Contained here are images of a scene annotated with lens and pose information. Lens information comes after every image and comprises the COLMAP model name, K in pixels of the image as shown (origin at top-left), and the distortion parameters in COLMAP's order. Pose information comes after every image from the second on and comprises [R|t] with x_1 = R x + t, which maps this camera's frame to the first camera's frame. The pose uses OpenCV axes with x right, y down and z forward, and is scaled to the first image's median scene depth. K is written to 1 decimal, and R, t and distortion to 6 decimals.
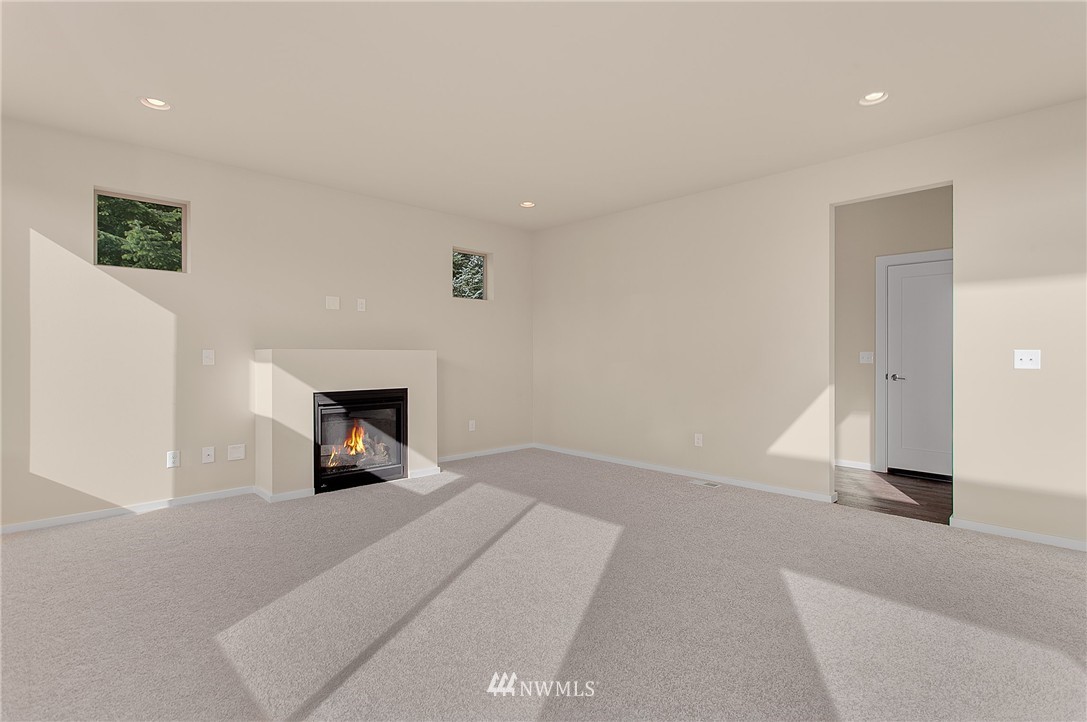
lens RADIAL K [[532.1, 0, 540.9], [0, 532.1, 354.5], [0, 0, 1]] dist [-0.002267, -0.000954]
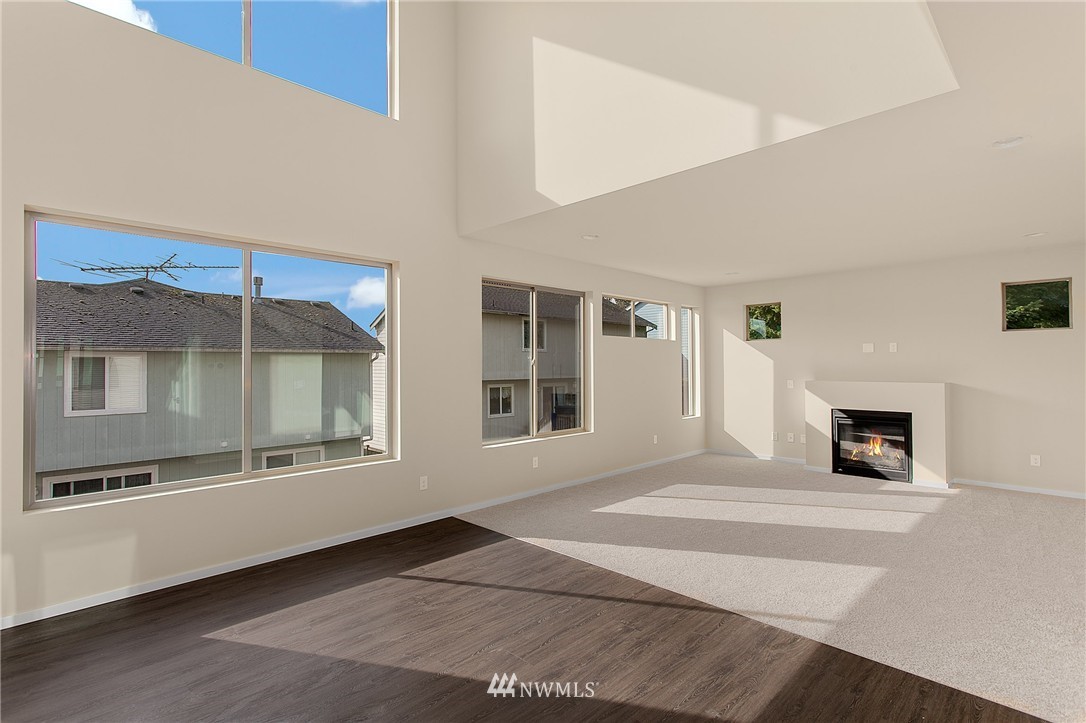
lens RADIAL K [[531.6, 0, 536.8], [0, 531.6, 358.1], [0, 0, 1]] dist [-0.002267, -0.000954]
pose [[0.037156, -0.010097, -0.999258, 1.082911], [0.006853, 0.999928, -0.009849, -0.067131], [0.999286, -0.006482, 0.037223, 0.056638]]
